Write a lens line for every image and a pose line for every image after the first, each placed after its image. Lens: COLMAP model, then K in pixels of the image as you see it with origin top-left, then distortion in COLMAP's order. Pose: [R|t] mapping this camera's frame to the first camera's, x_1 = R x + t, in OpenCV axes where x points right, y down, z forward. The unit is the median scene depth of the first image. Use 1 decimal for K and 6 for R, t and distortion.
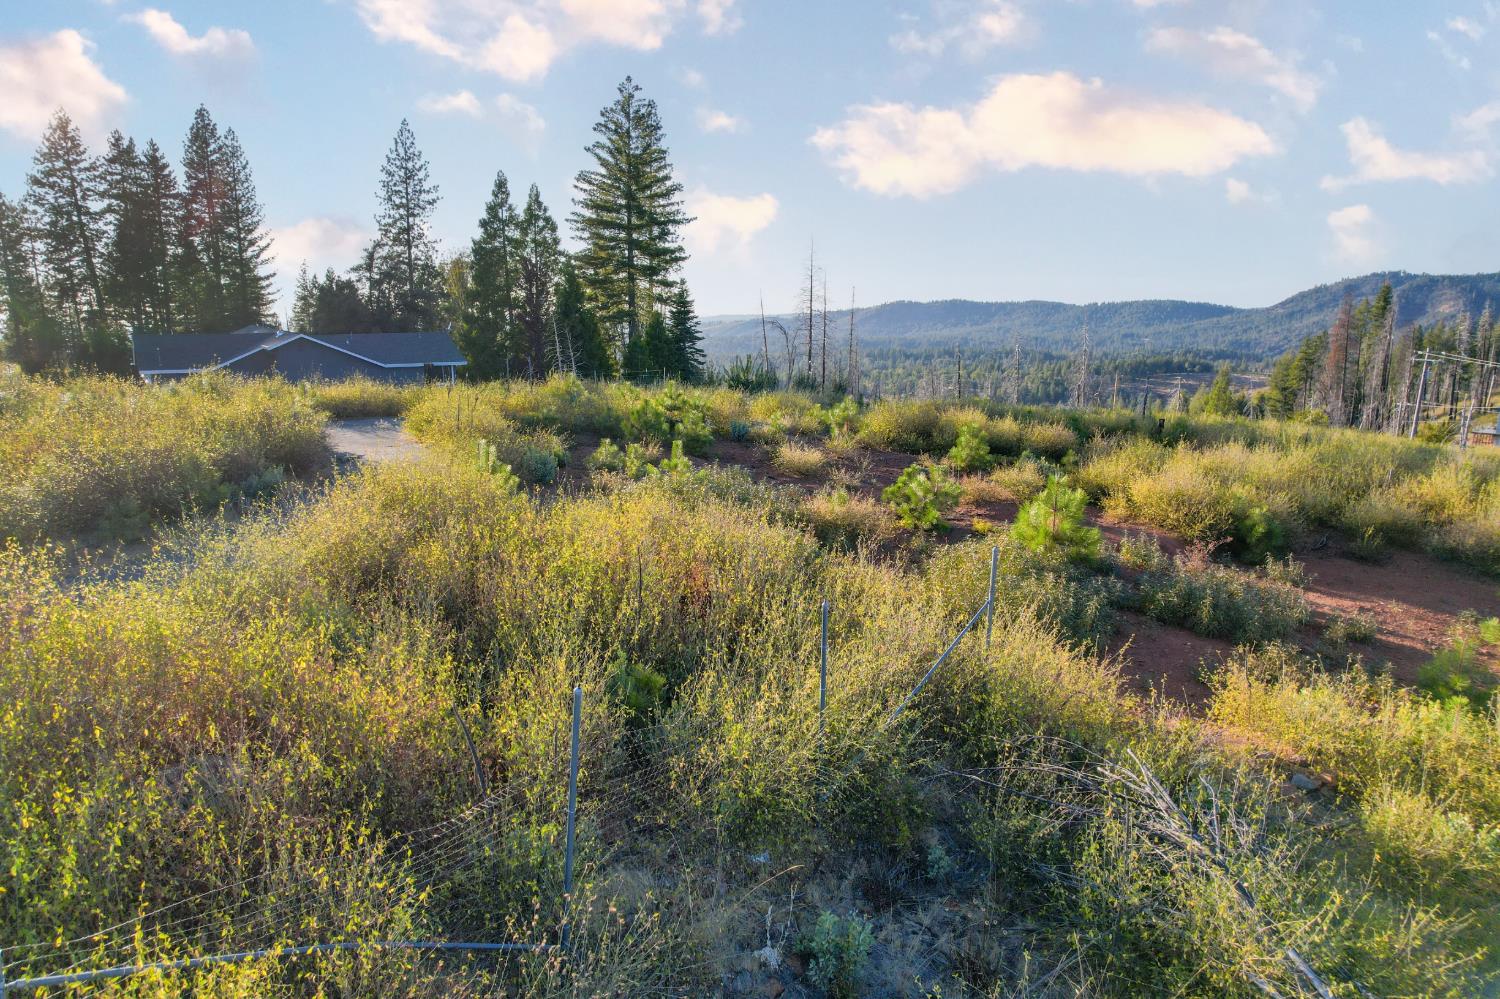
lens RADIAL K [[957.7, 0, 749.0], [0, 957.7, 505.9], [0, 0, 1]] dist [-0.074384, 0.069904]
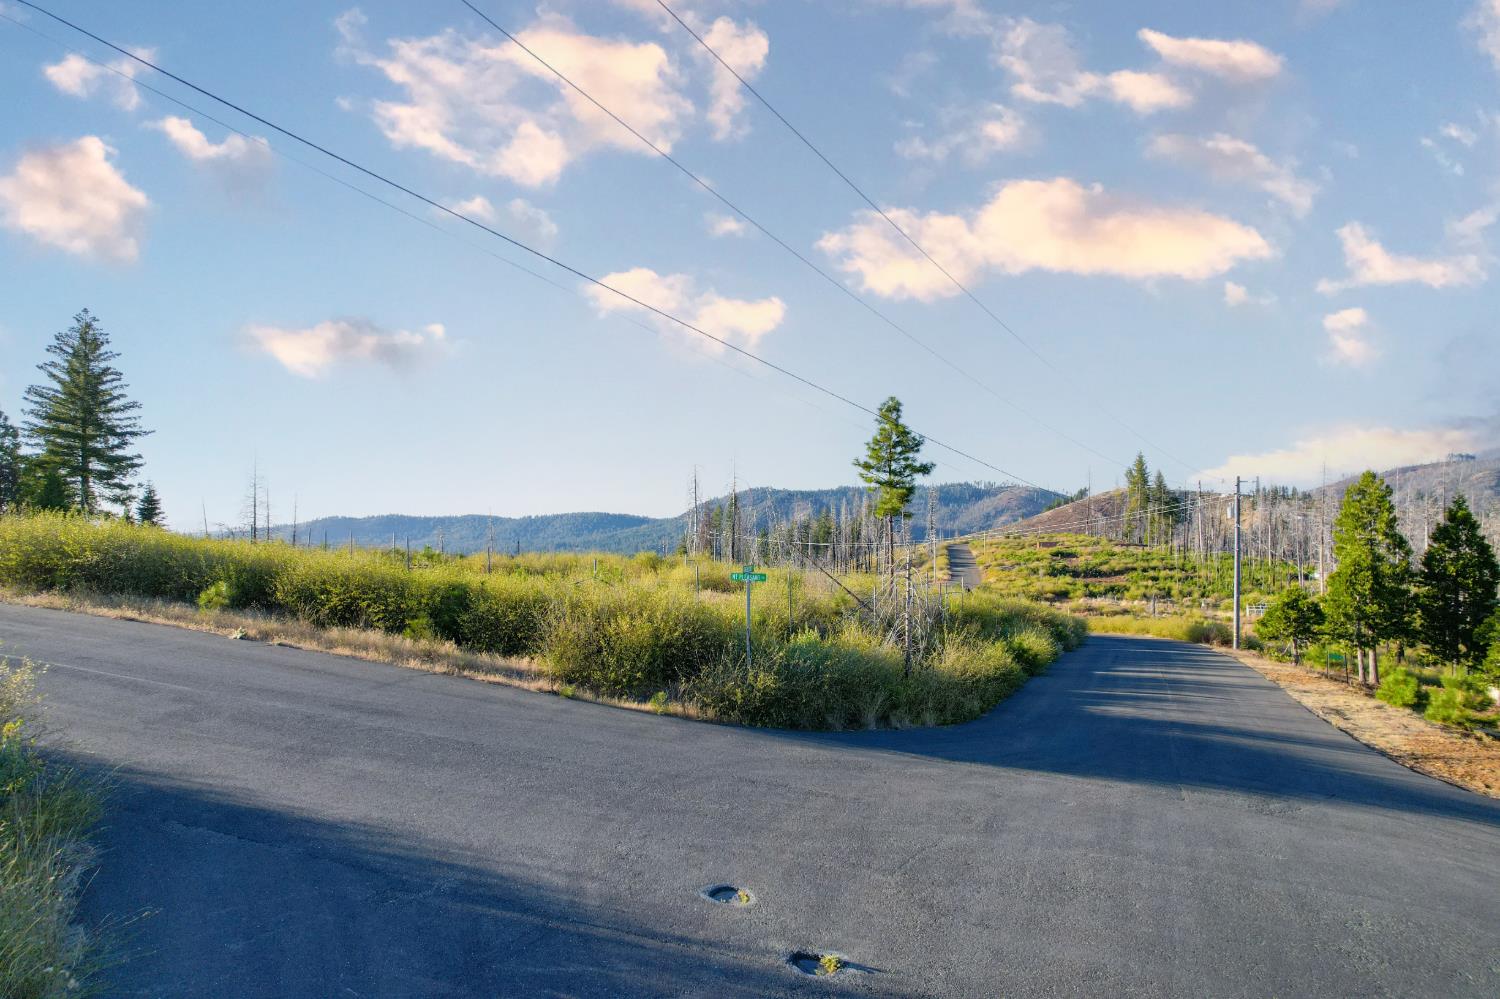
lens RADIAL K [[957.7, 0, 744.4], [0, 957.7, 511.2], [0, 0, 1]] dist [-0.074384, 0.069904]
pose [[0.845105, -0.004777, 0.534580, -0.048136], [0.119688, 0.976268, -0.180488, 0.067383], [-0.521031, 0.216514, 0.825620, -0.236192]]
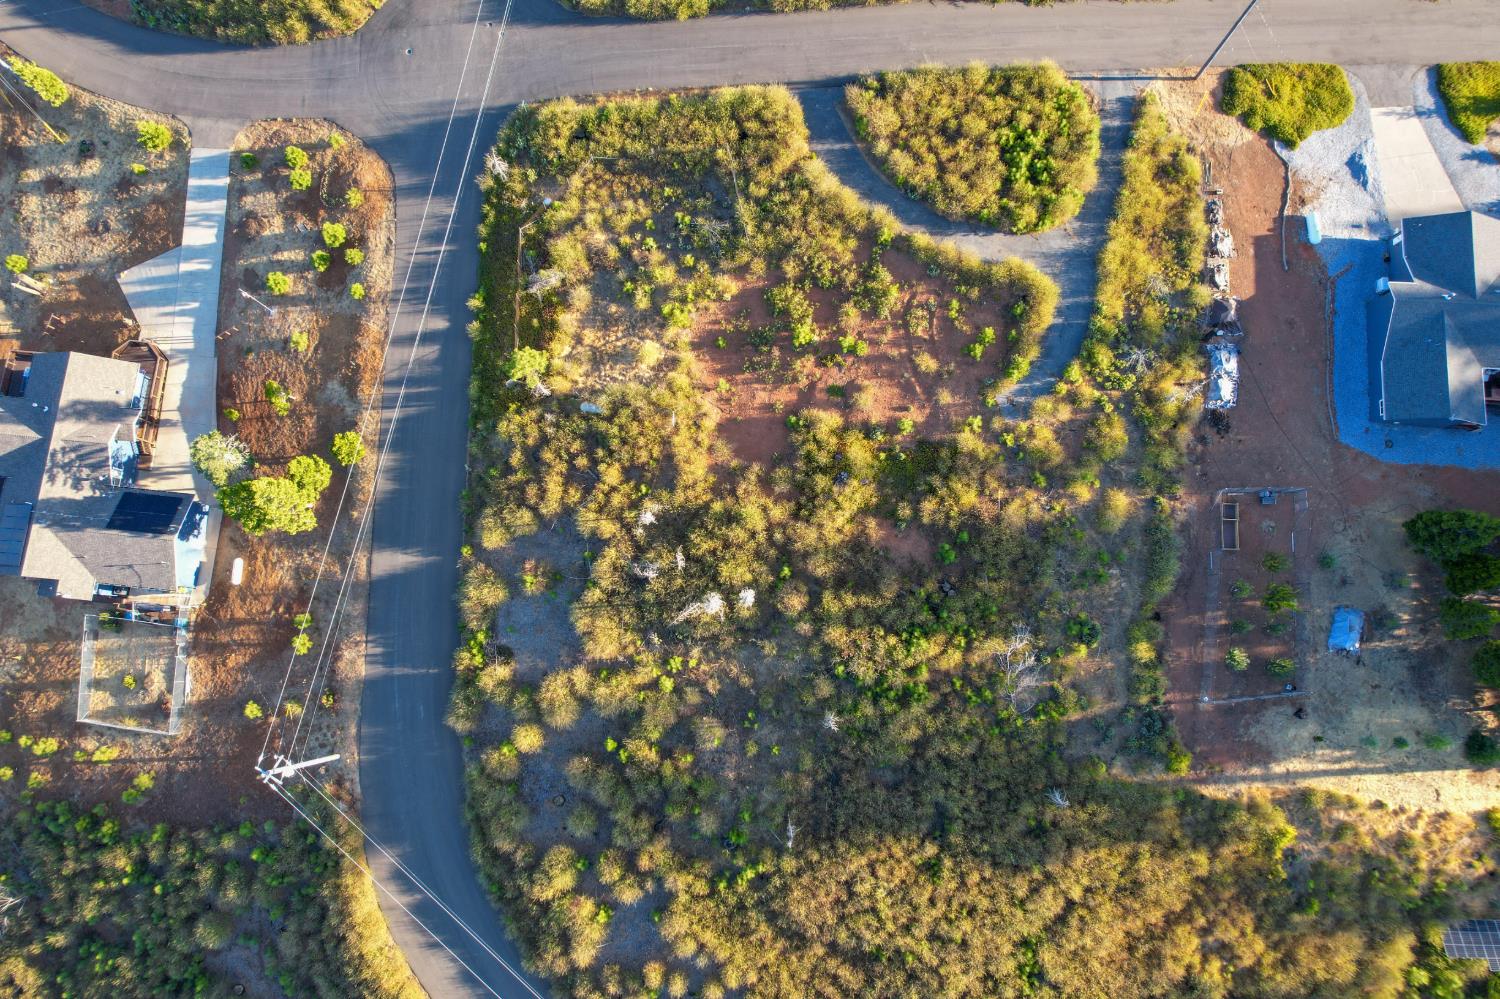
lens RADIAL K [[957.7, 0, 738.0], [0, 957.7, 507.9], [0, 0, 1]] dist [-0.074384, 0.069904]
pose [[-0.609486, 0.781952, -0.130682, 0.261167], [-0.175019, 0.028060, 0.984165, -0.647551], [0.773237, 0.622707, 0.119754, 0.116475]]
